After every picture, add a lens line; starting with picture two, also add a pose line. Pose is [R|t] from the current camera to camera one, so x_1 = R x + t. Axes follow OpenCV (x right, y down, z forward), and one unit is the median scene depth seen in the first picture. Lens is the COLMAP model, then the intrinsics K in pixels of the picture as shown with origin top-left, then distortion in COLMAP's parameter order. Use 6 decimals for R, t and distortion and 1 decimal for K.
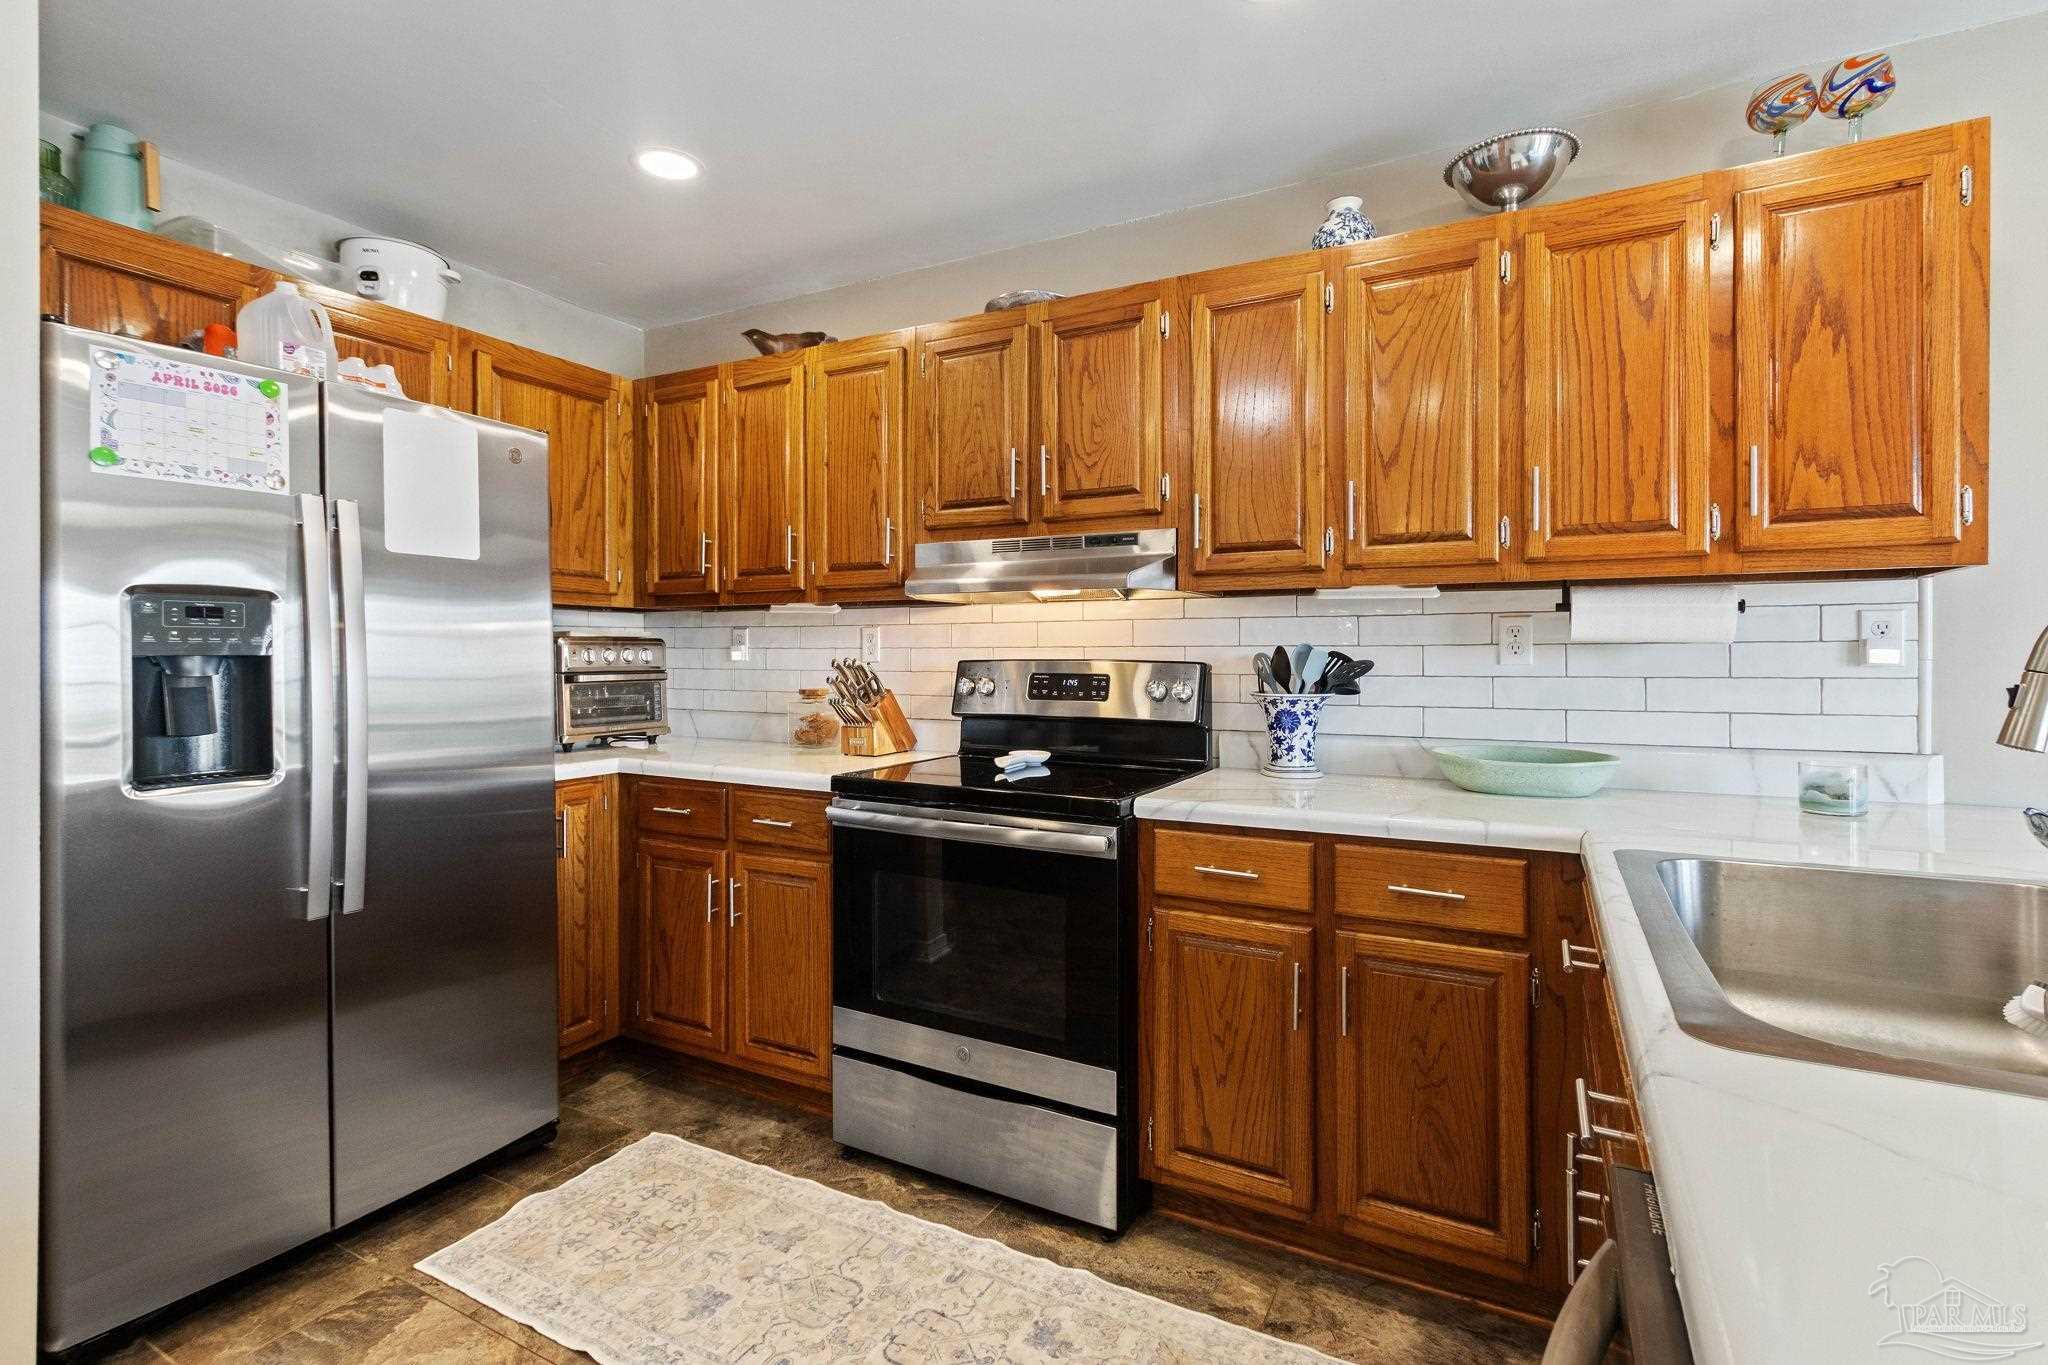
lens RADIAL K [[948.0, 0, 1026.7], [0, 948.0, 652.3], [0, 0, 1]] dist [0.003405, -0.000297]
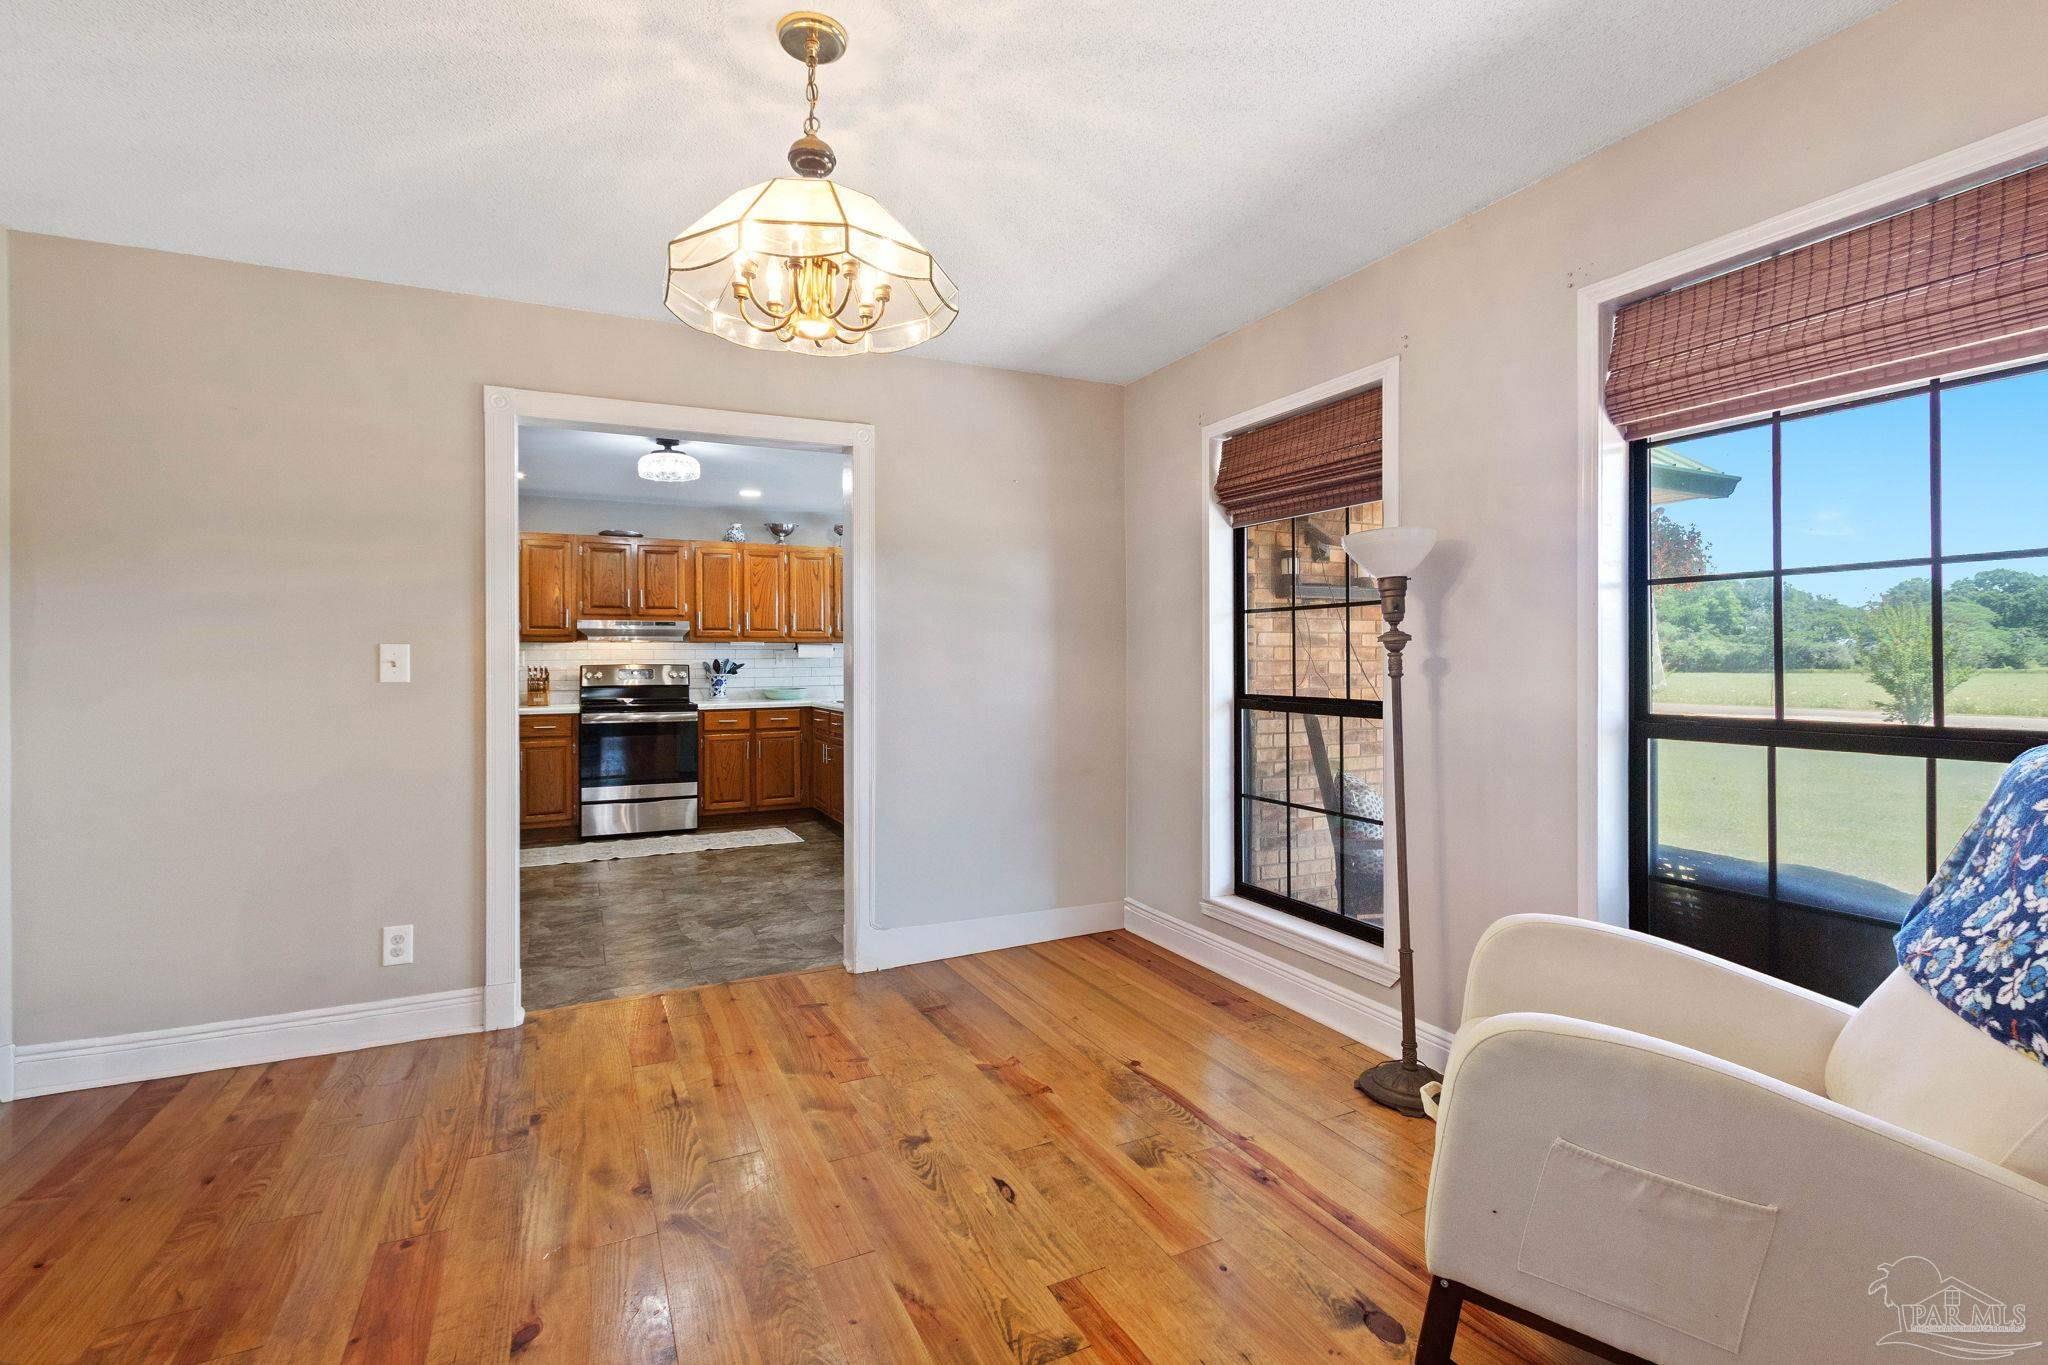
lens RADIAL K [[991.7, 0, 1051.1], [0, 991.7, 655.7], [0, 0, 1]] dist [0.001461, -0.000031]
pose [[0.582425, -0.002309, 0.812881, -1.738331], [0.004362, 0.999990, -0.000285, -0.012358], [-0.812873, 0.003712, 0.582430, -1.796957]]
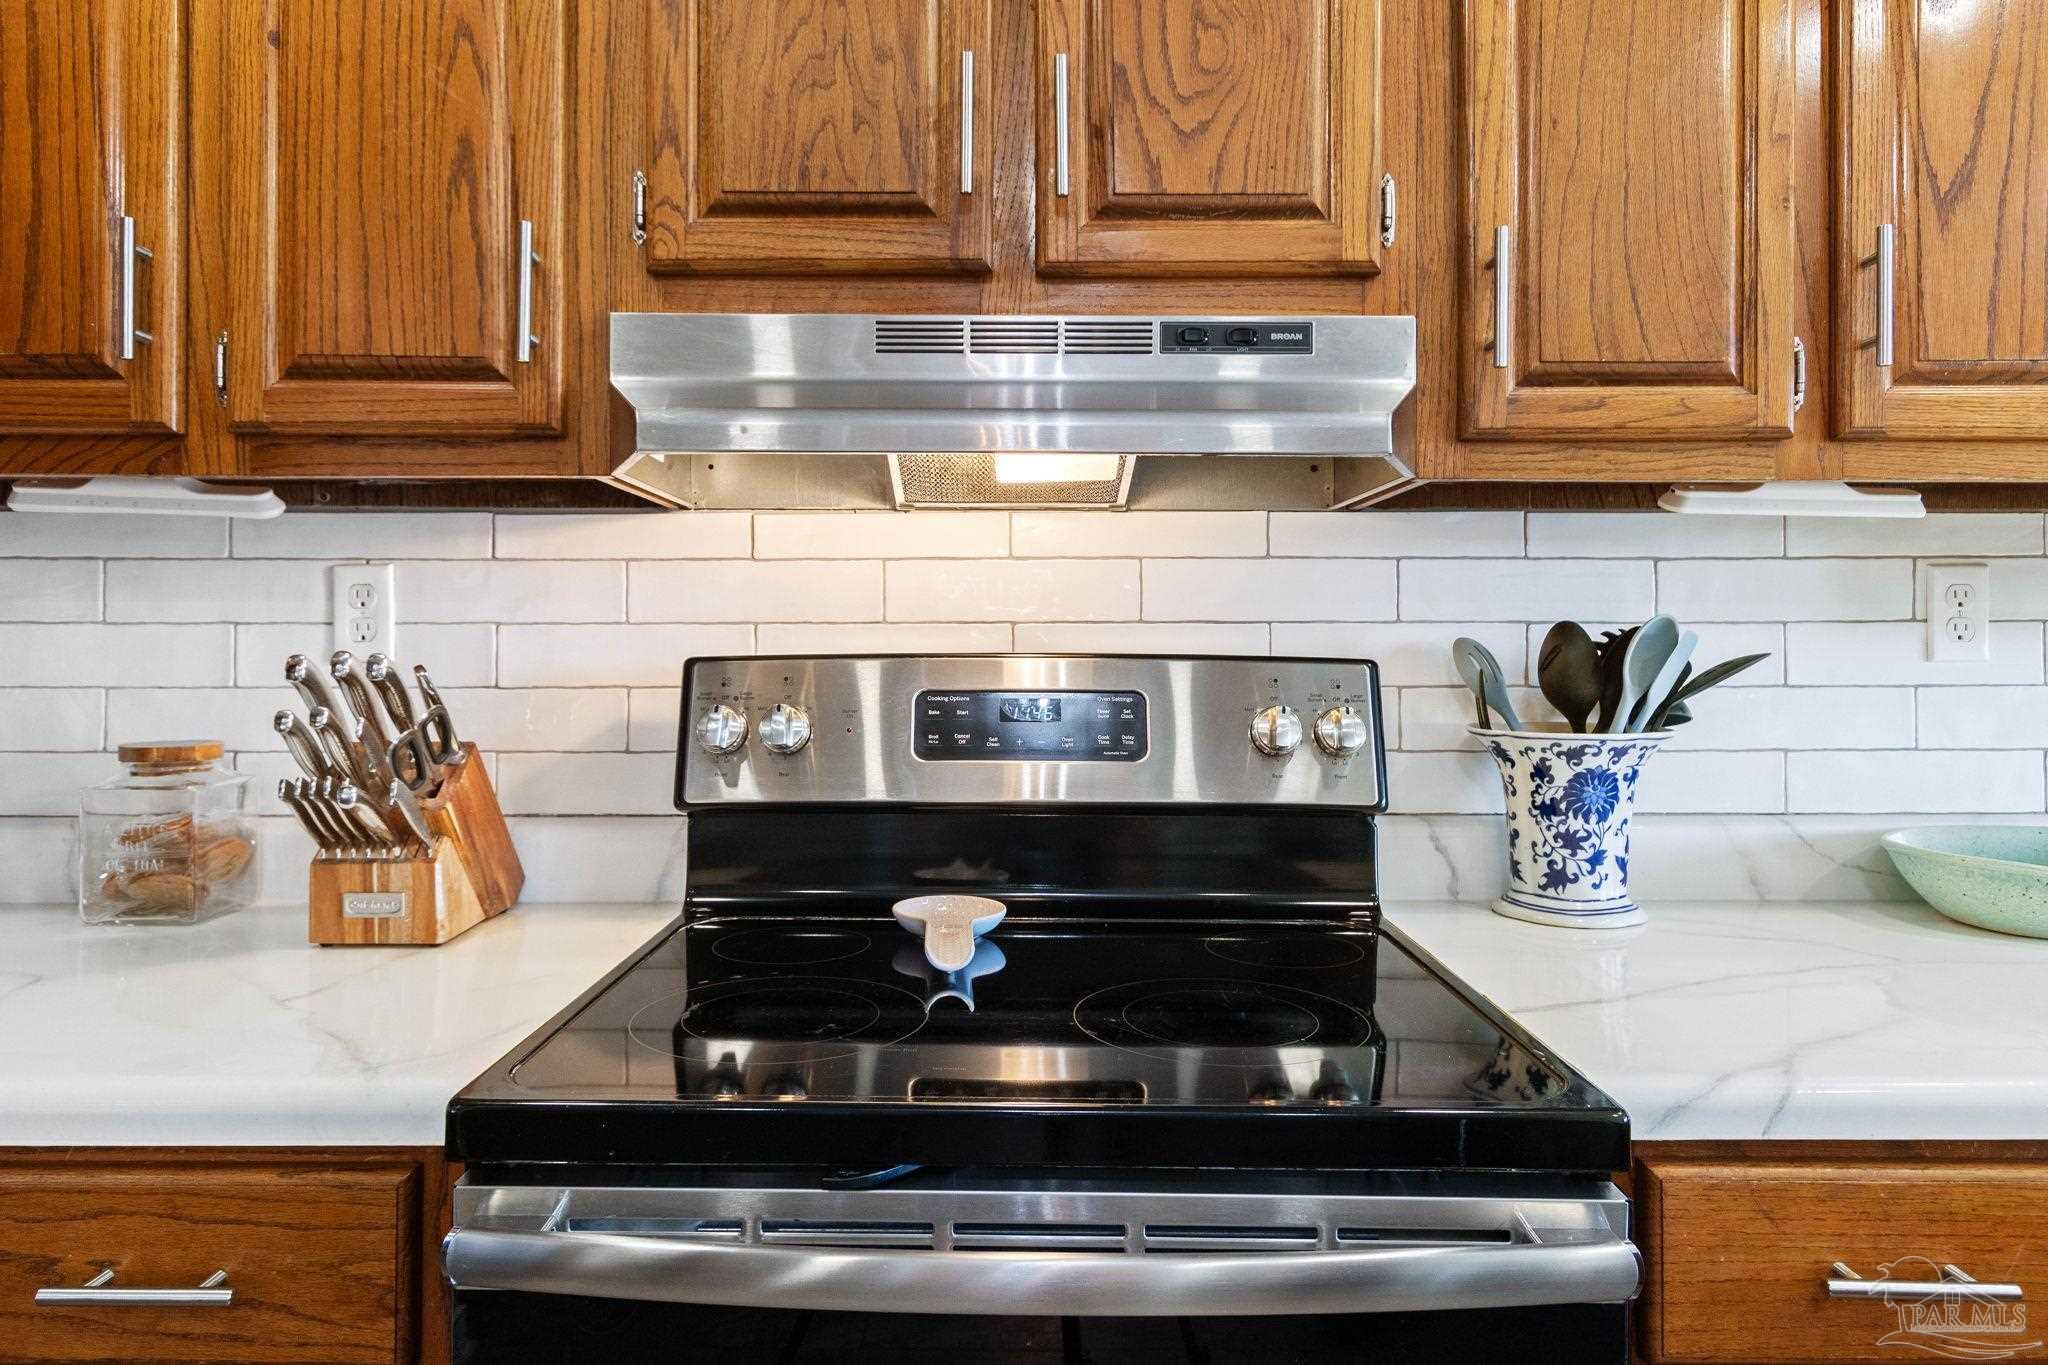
lens RADIAL K [[1286.6, 0, 1023.1], [0, 1286.6, 635.7], [0, 0, 1]] dist [0.007521, -0.001243]
pose [[0.881930, 0.003311, 0.471370, -0.227473], [-0.001265, 0.999988, -0.004658, 0.002709], [-0.471379, 0.003512, 0.881924, 0.591097]]
